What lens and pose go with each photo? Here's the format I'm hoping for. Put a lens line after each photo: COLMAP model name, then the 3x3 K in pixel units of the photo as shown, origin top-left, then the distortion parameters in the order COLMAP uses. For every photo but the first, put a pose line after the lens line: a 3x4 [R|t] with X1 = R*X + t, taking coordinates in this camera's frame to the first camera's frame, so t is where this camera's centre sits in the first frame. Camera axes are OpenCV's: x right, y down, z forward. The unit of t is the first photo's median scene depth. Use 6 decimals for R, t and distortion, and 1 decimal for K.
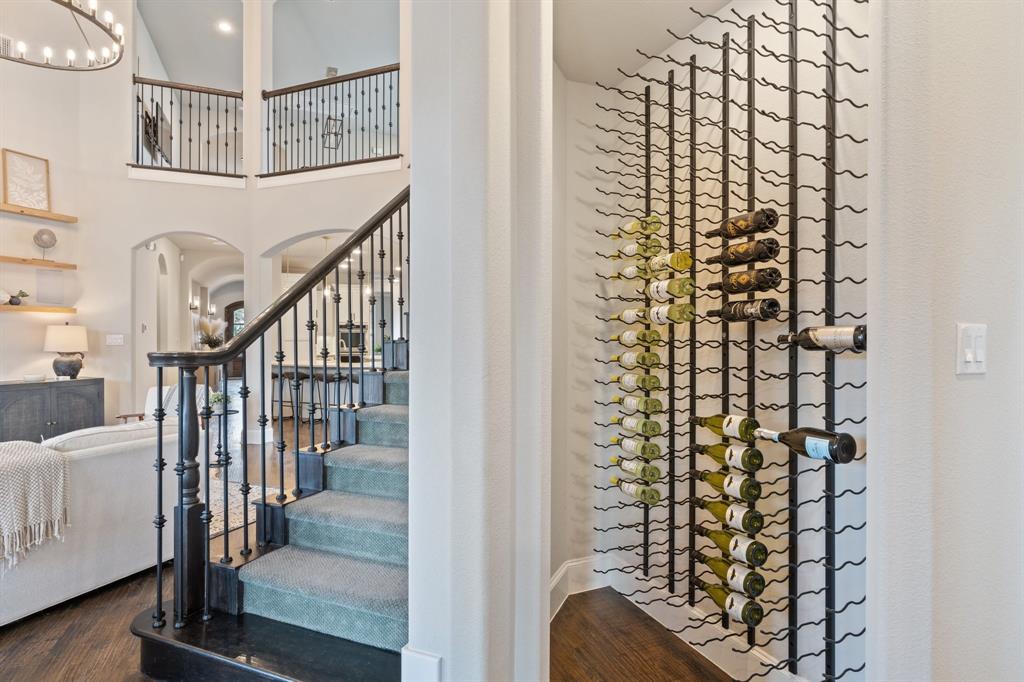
lens RADIAL K [[558.1, 0, 517.6], [0, 558.1, 335.7], [0, 0, 1]] dist [-0.003225, 0.001342]
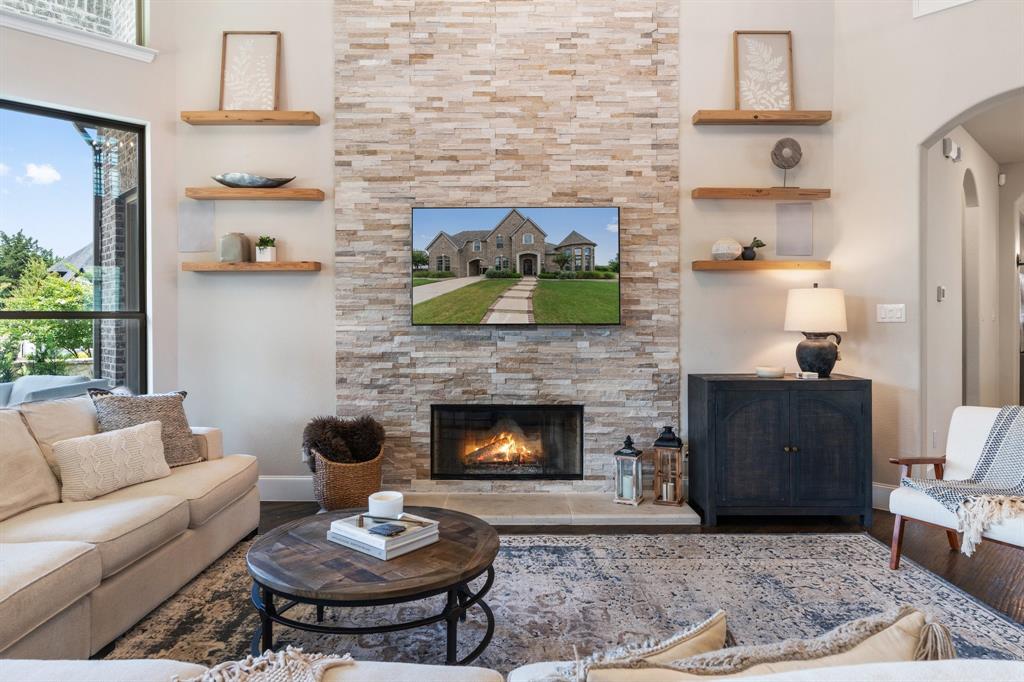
lens RADIAL K [[637.0, 0, 509.4], [0, 637.0, 320.4], [0, 0, 1]] dist [-0.004577, 0.005270]
pose [[0.381254, -0.001412, -0.924469, -0.294597], [0.004056, 0.999992, 0.000145, 0.015273], [0.924461, -0.003805, 0.381257, 0.427087]]
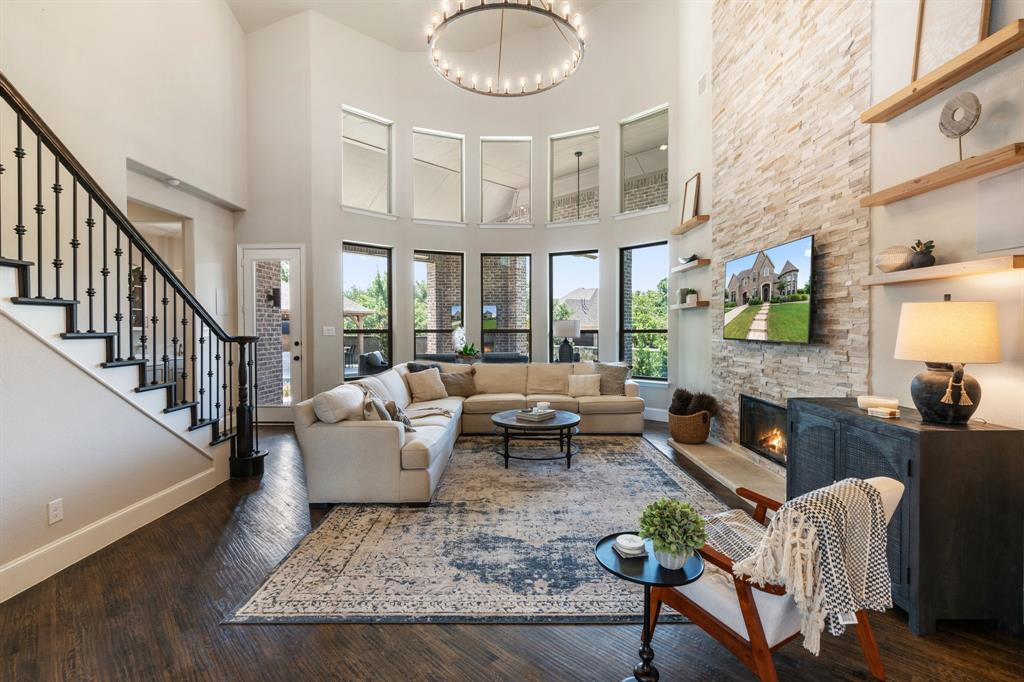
lens RADIAL K [[471.0, 0, 511.3], [0, 471.0, 339.5], [0, 0, 1]] dist [-0.009075, 0.001575]
pose [[-0.926663, 0.005671, -0.375851, -0.353010], [-0.002079, 0.999794, 0.020212, 0.005280], [0.375888, 0.019511, -0.926460, 1.222281]]
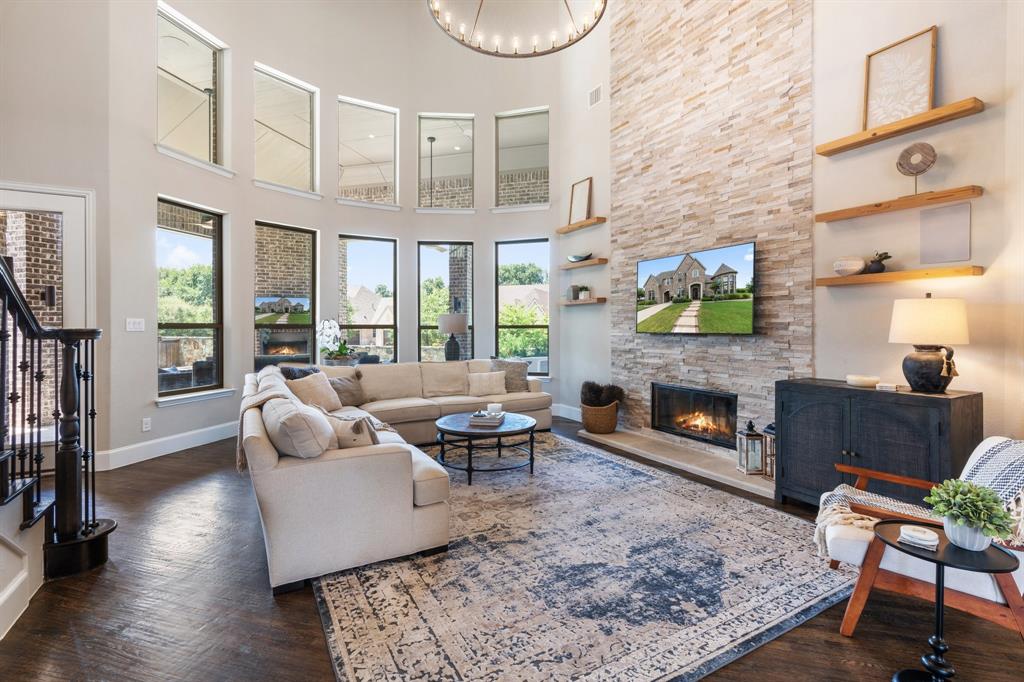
lens RADIAL K [[471.0, 0, 513.3], [0, 471.0, 330.0], [0, 0, 1]] dist [-0.009075, 0.001575]
pose [[-0.621008, -0.001267, -0.783803, -0.163560], [-0.002626, 0.999996, 0.000464, 0.015554], [0.783800, 0.002347, -0.621010, 0.971019]]
